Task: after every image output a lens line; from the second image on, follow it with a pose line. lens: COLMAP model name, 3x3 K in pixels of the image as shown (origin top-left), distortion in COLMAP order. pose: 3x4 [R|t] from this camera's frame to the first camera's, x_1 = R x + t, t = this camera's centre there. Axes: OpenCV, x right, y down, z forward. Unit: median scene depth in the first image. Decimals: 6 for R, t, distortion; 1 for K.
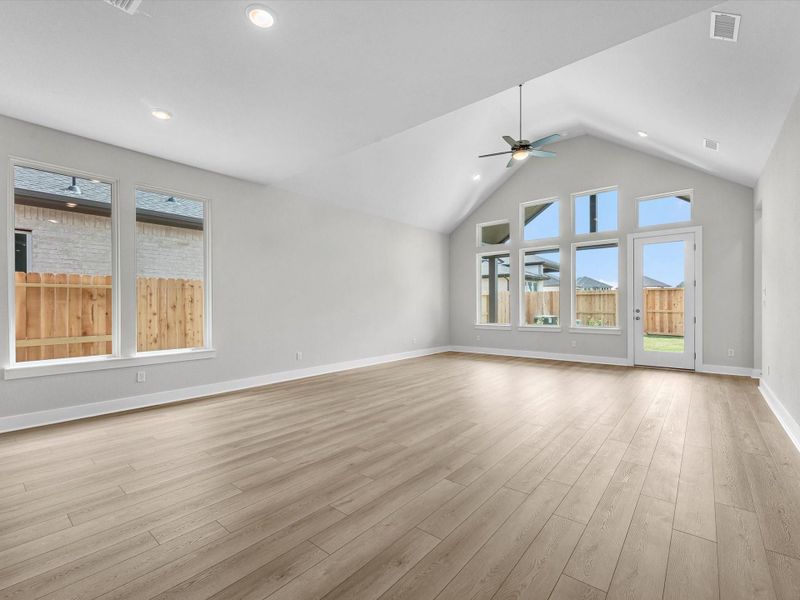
lens RADIAL K [[366.0, 0, 401.8], [0, 366.0, 303.3], [0, 0, 1]] dist [-0.002009, -0.000022]
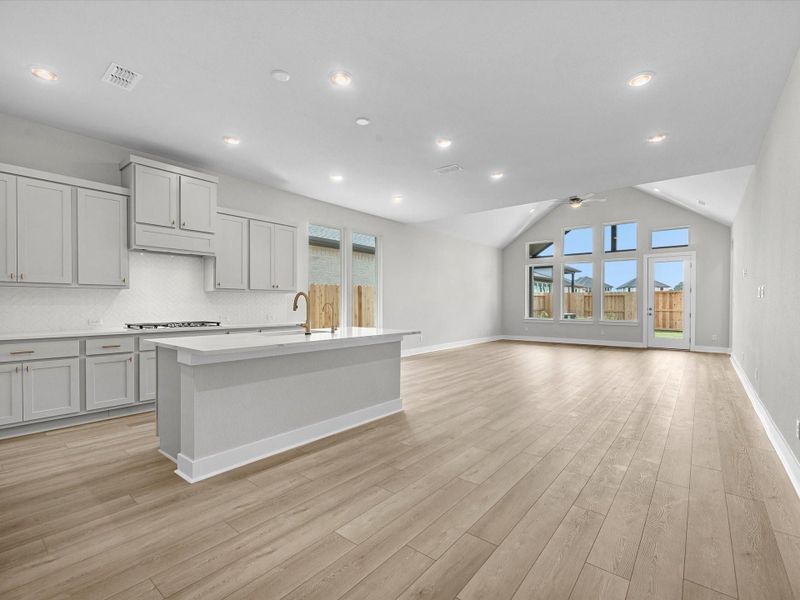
lens RADIAL K [[369.8, 0, 402.1], [0, 369.8, 304.9], [0, 0, 1]] dist [-0.001991, -0.000150]
pose [[0.999945, 0.006528, 0.008247, -0.345455], [-0.006603, 0.999937, 0.009107, -0.001799], [-0.008187, -0.009161, 0.999925, -0.443957]]
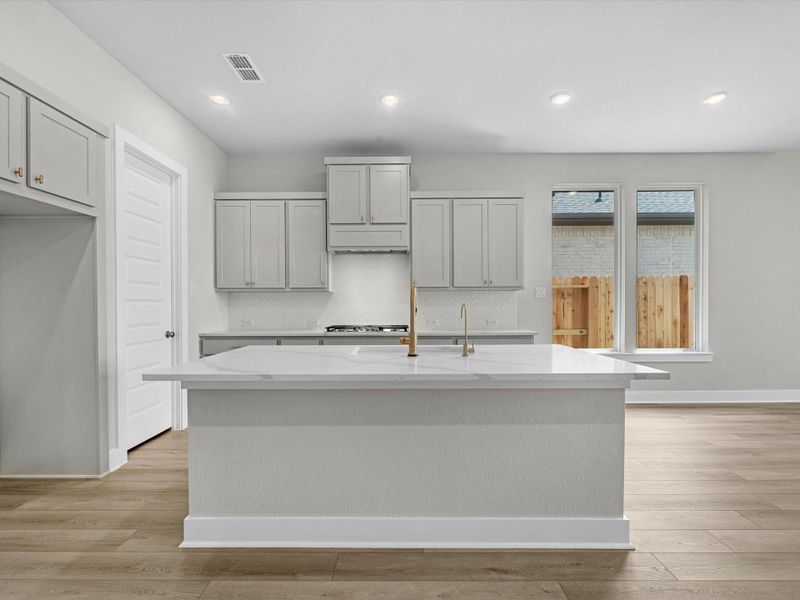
lens RADIAL K [[369.8, 0, 402.1], [0, 369.8, 304.9], [0, 0, 1]] dist [-0.001991, -0.000150]
pose [[0.636397, 0.002096, -0.771359, -0.232127], [0.005930, 0.999953, 0.007610, -0.000507], [0.771339, -0.009417, 0.636354, -0.113798]]
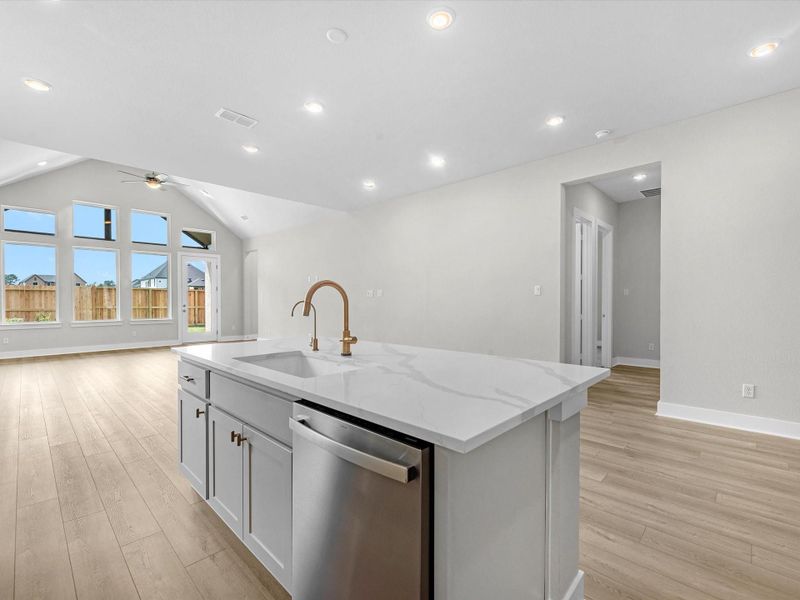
lens RADIAL K [[369.8, 0, 402.1], [0, 369.8, 304.9], [0, 0, 1]] dist [-0.001991, -0.000150]
pose [[0.073465, -0.007595, 0.997269, -0.794179], [-0.004691, 0.999957, 0.007961, 0.001961], [-0.997287, -0.005263, 0.073426, 0.037958]]
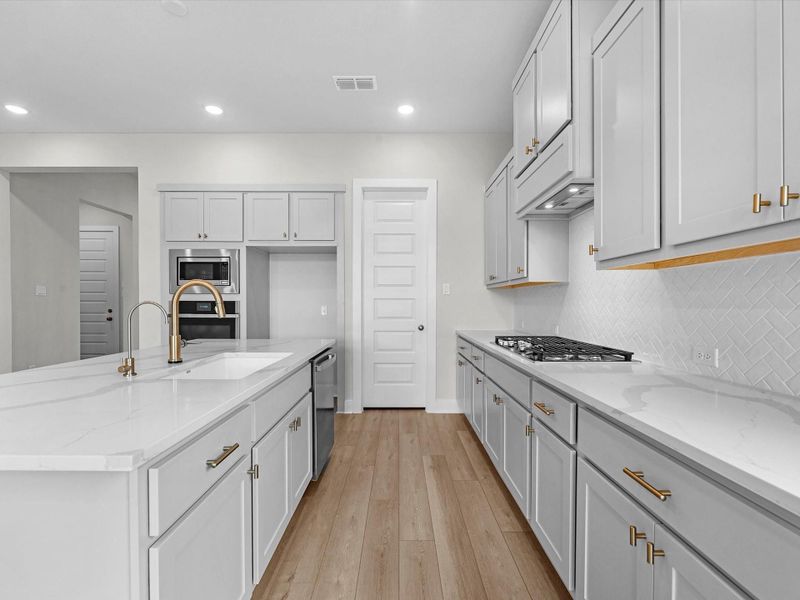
lens RADIAL K [[369.8, 0, 402.1], [0, 369.8, 304.9], [0, 0, 1]] dist [-0.001991, -0.000150]
pose [[-0.763744, 0.005470, -0.645496, -0.428446], [0.004714, 0.999985, 0.002896, 0.003346], [0.645502, -0.000831, -0.763758, 0.425429]]
